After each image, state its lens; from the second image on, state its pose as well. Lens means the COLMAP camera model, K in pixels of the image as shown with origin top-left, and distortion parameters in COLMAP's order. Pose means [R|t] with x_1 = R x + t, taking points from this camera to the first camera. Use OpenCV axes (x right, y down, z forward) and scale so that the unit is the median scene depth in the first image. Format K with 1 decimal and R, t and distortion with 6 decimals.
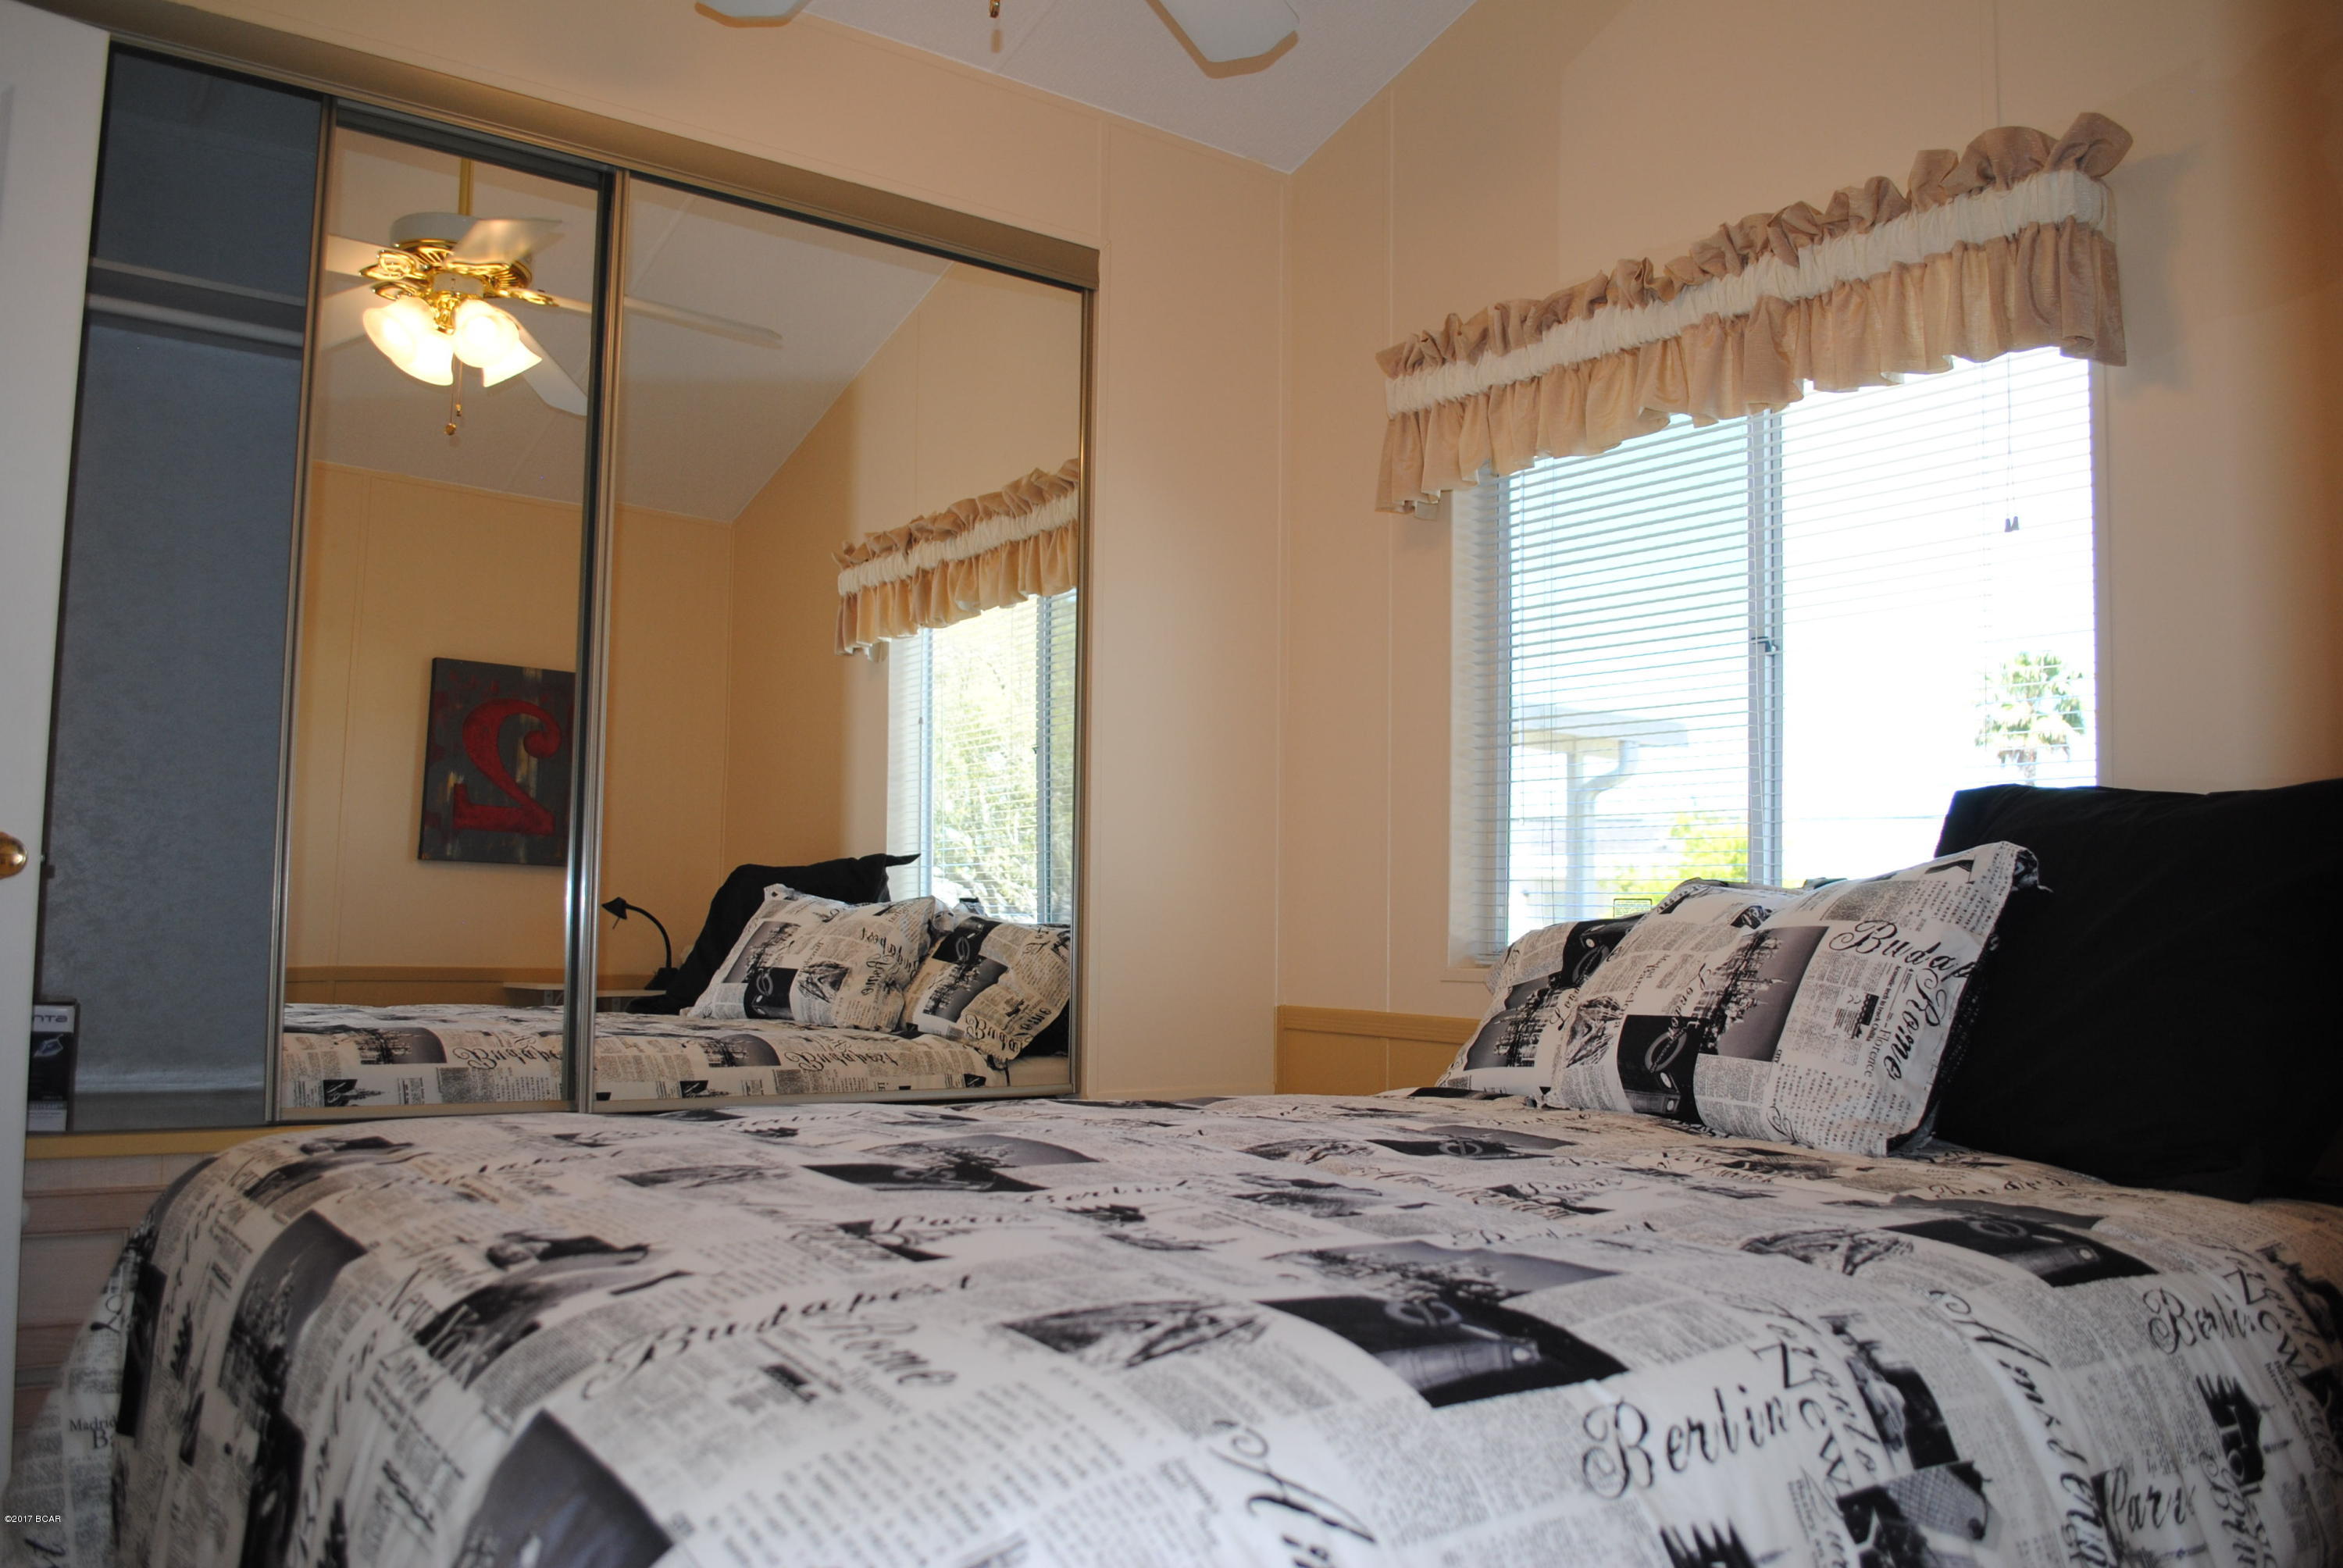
lens RADIAL K [[1855.4, 0, 1190.9], [0, 1855.4, 818.1], [0, 0, 1]] dist [-0.085455, 0.012133]
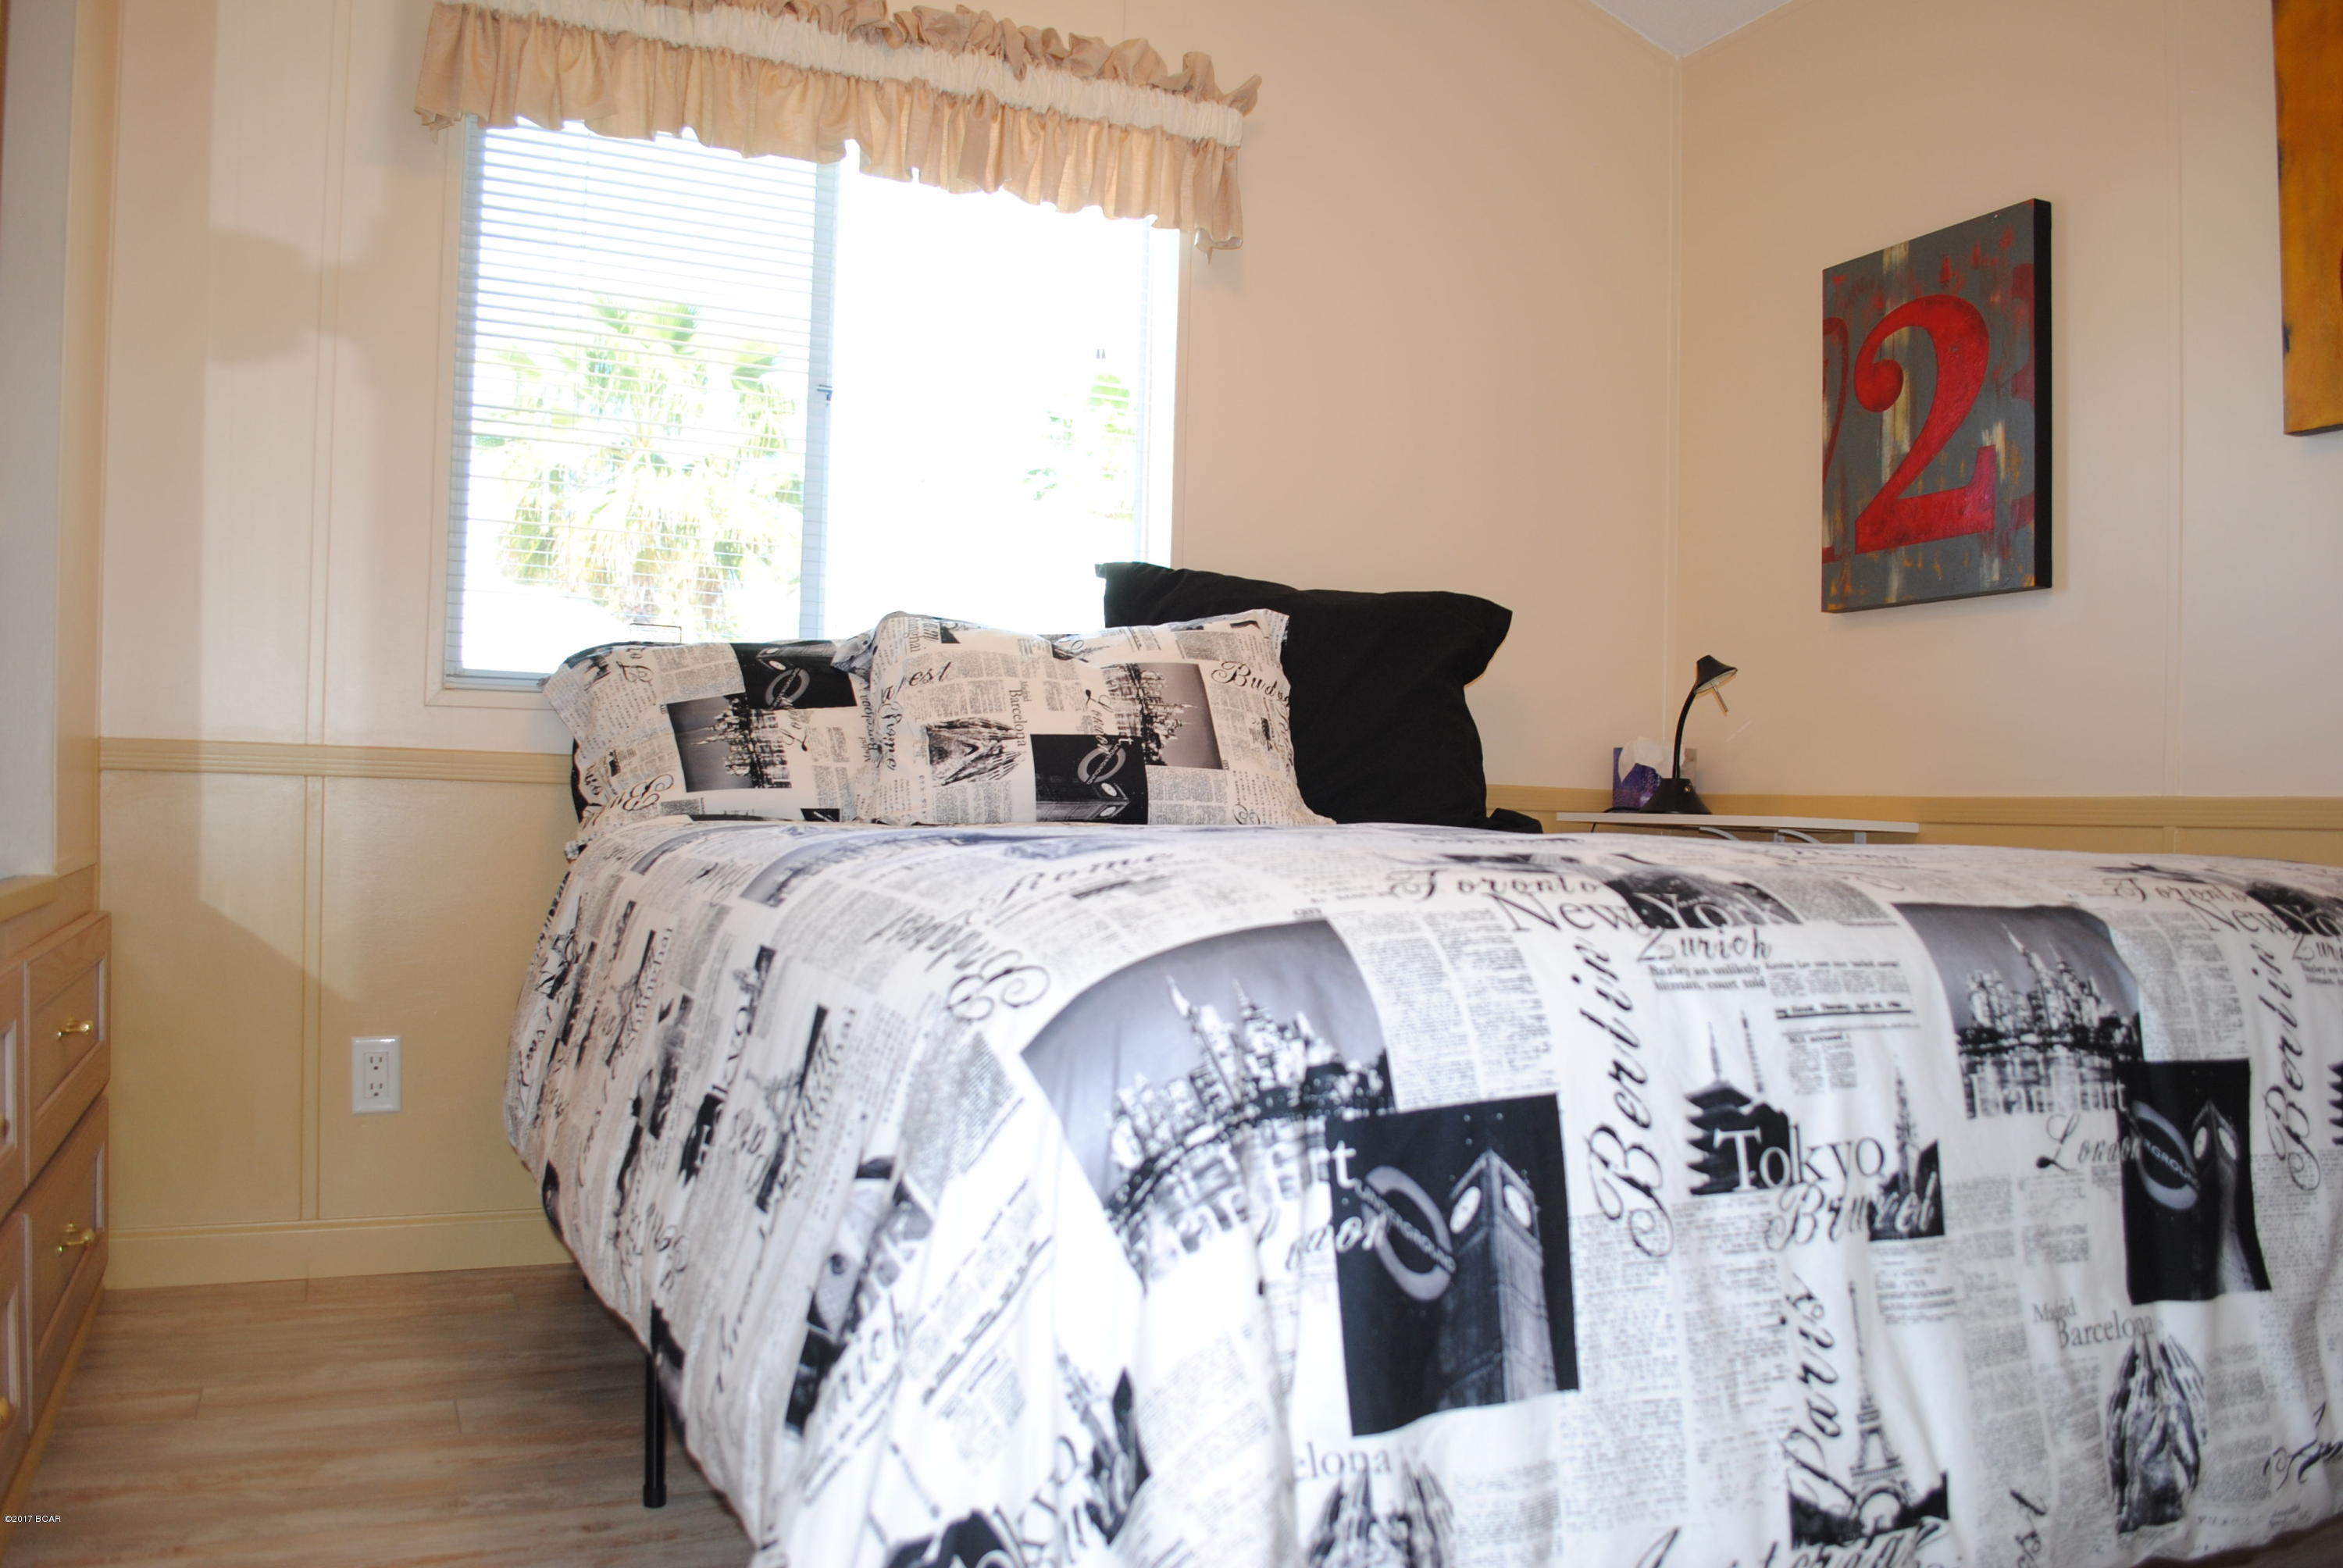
lens RADIAL K [[1855.4, 0, 1190.9], [0, 1855.4, 818.1], [0, 0, 1]] dist [-0.085455, 0.012133]
pose [[0.190943, -0.029018, 0.981172, -0.856495], [-0.088102, 0.995022, 0.046573, 0.099998], [-0.977639, -0.095336, 0.187436, 0.719304]]
